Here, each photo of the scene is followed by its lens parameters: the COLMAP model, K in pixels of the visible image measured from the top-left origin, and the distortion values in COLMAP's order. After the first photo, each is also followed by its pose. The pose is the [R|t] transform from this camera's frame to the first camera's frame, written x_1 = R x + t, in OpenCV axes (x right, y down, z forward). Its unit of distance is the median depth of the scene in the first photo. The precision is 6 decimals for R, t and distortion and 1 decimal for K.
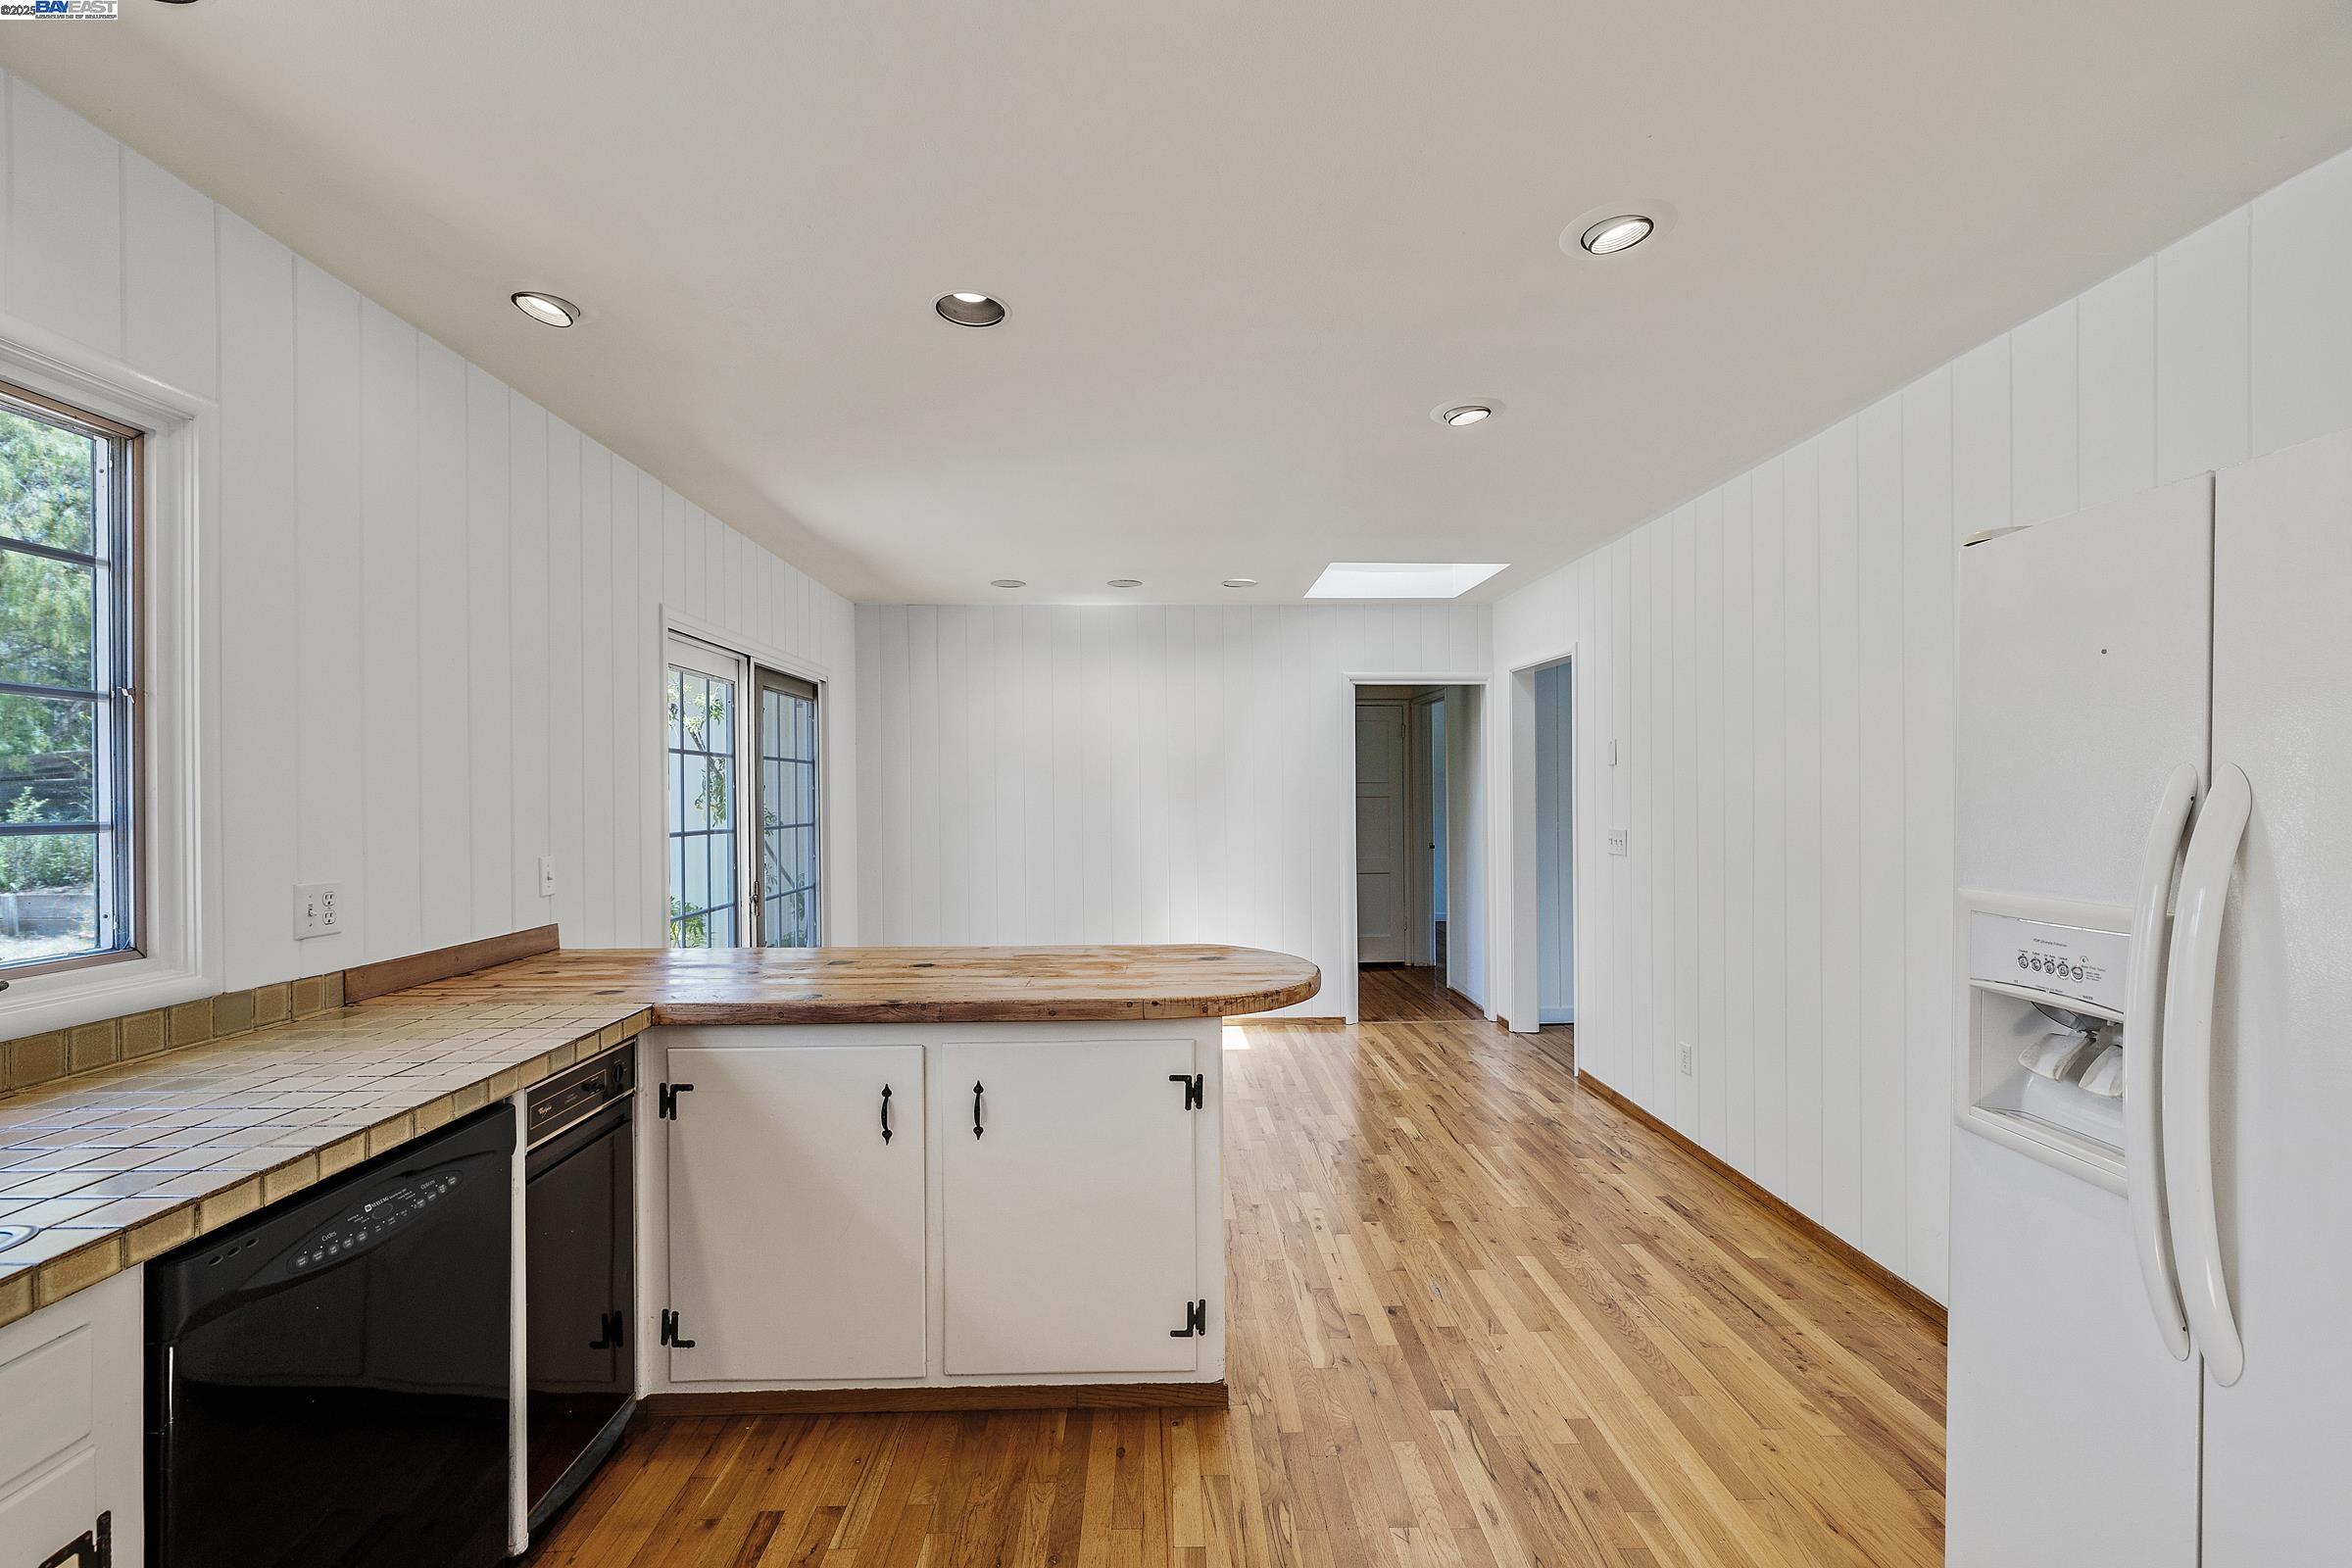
lens RADIAL K [[986.4, 0, 1183.2], [0, 986.4, 788.2], [0, 0, 1]] dist [0.000387, -0.000045]
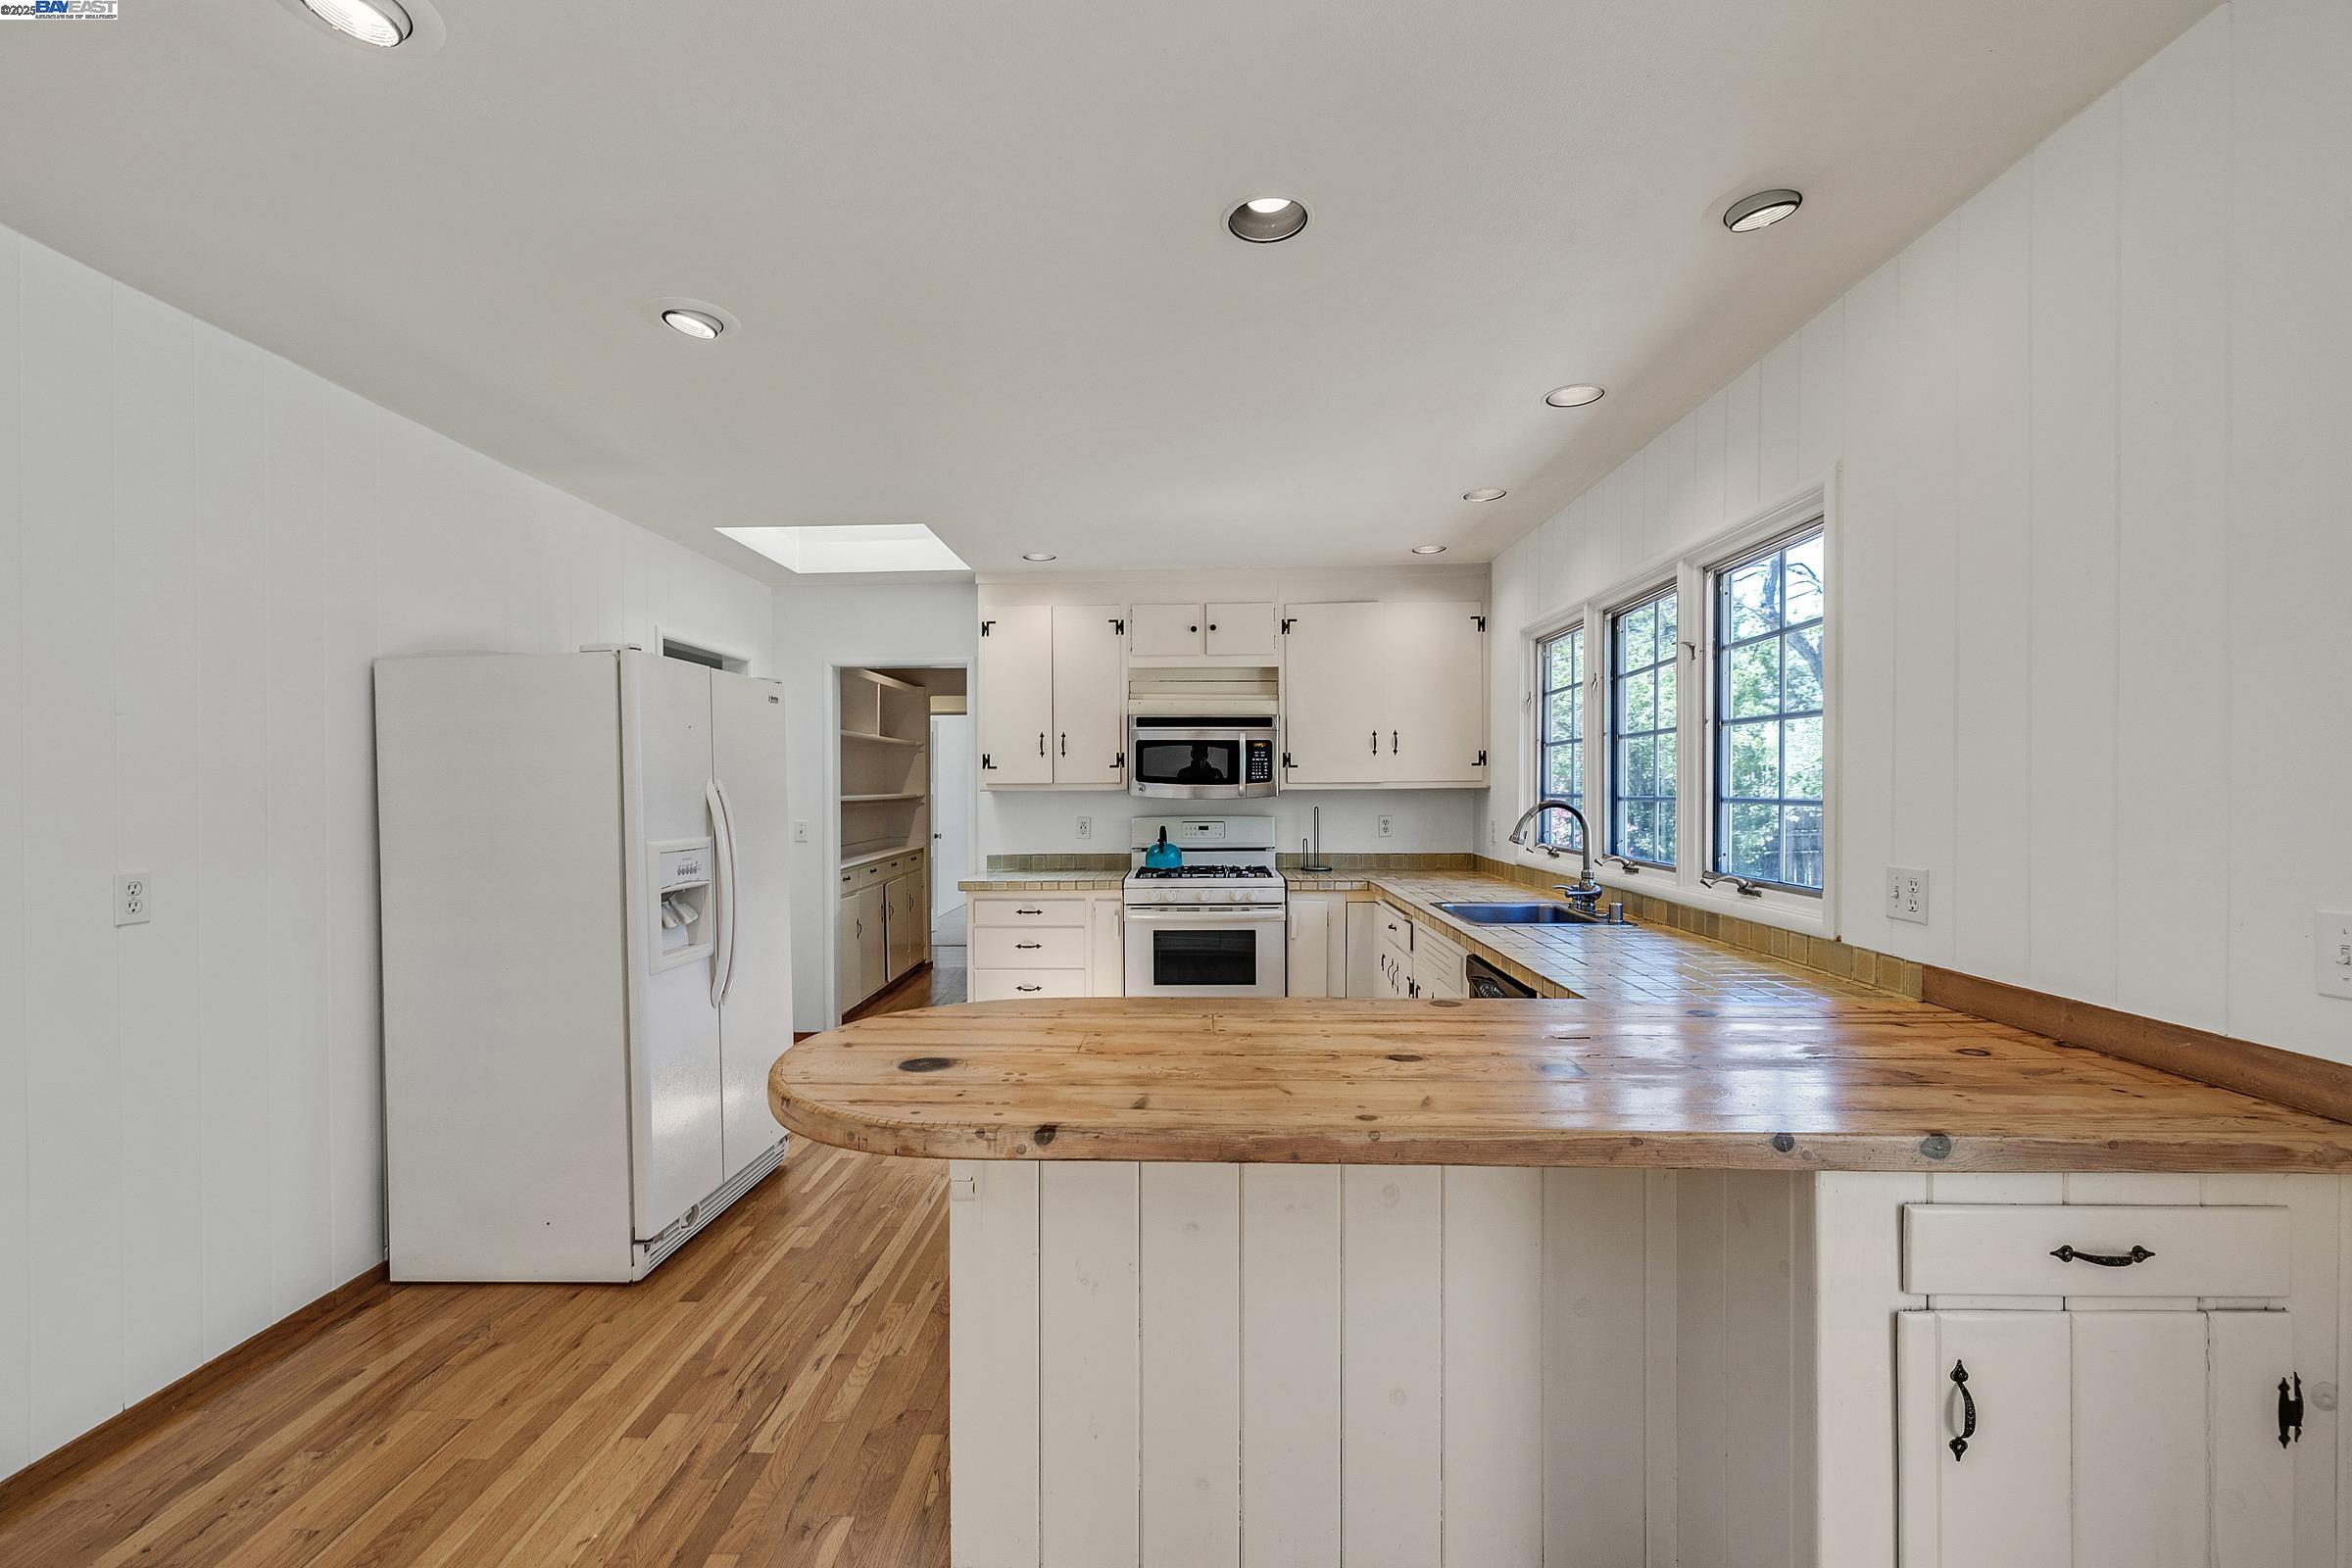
lens RADIAL K [[986.4, 0, 1182.8], [0, 986.4, 764.6], [0, 0, 1]] dist [0.000387, -0.000045]
pose [[-0.998931, 0.010436, 0.045036, -0.189031], [0.009093, 0.999510, -0.029936, 0.015857], [-0.045327, -0.029495, -0.998537, 1.989630]]
